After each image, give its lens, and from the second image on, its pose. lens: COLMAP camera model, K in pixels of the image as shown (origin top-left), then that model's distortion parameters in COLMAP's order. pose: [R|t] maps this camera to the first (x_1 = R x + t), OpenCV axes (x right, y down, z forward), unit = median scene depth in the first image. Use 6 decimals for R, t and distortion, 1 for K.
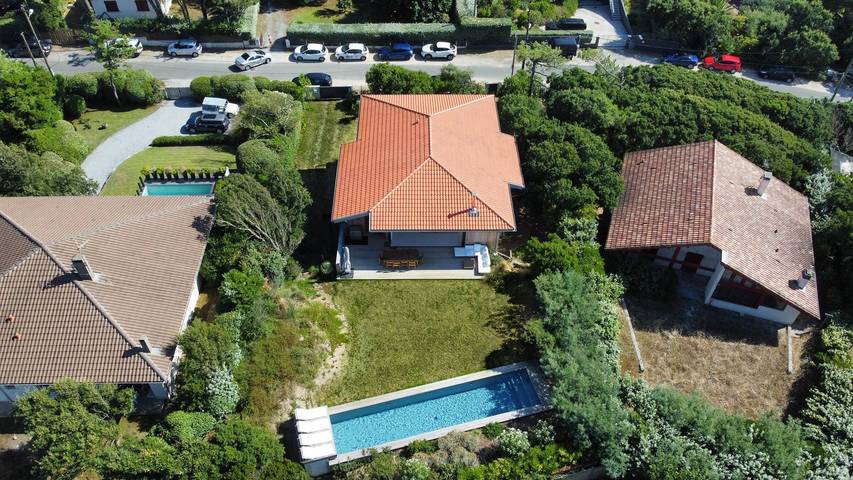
lens RADIAL K [[648.0, 0, 420.2], [0, 648.0, 242.1], [0, 0, 1]] dist [-0.003203, -0.000712]
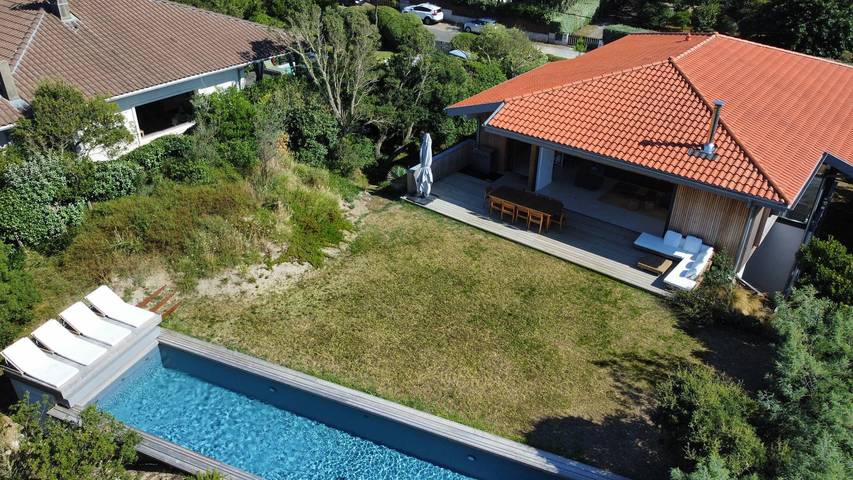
lens RADIAL K [[648.0, 0, 420.2], [0, 648.0, 242.1], [0, 0, 1]] dist [-0.003203, -0.000712]
pose [[0.779132, 0.318368, -0.539995, 0.186956], [-0.451275, 0.882767, -0.130664, 0.151417], [0.435091, 0.345491, 0.831464, 0.562842]]
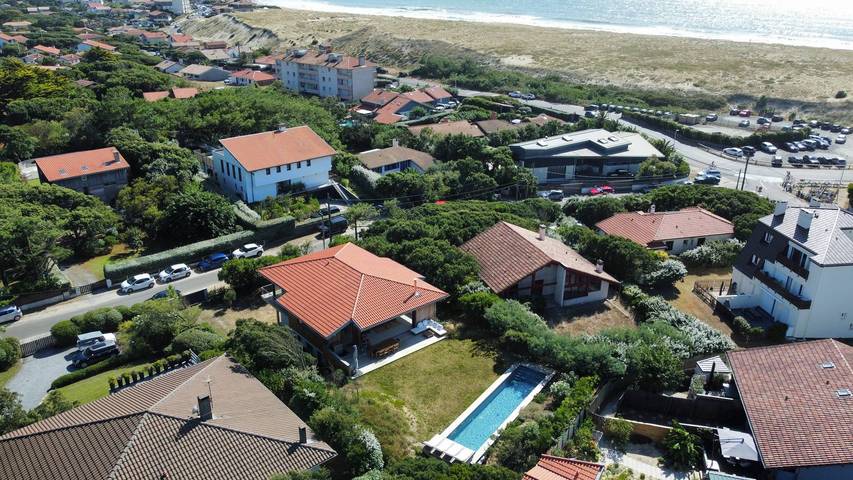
lens RADIAL K [[648.0, 0, 420.2], [0, 648.0, 242.1], [0, 0, 1]] dist [-0.003203, -0.000712]
pose [[0.774733, -0.248861, 0.581254, -0.648563], [0.456934, 0.855767, -0.242639, 0.184329], [-0.437035, 0.453576, 0.776704, -0.080668]]
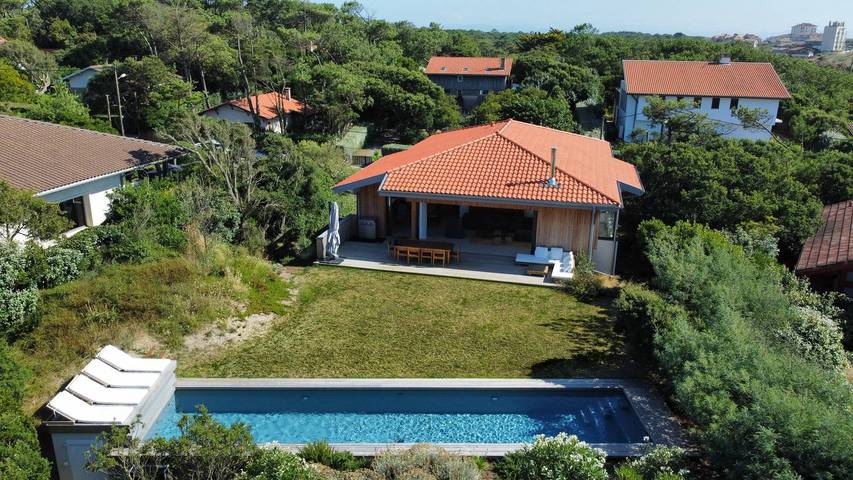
lens RADIAL K [[648.0, 0, 420.2], [0, 648.0, 242.1], [0, 0, 1]] dist [-0.003203, -0.000712]
pose [[0.967593, 0.078561, -0.239984, 0.112161], [-0.183427, 0.871837, -0.454153, 0.295332], [0.173548, 0.483455, 0.857993, 0.479046]]
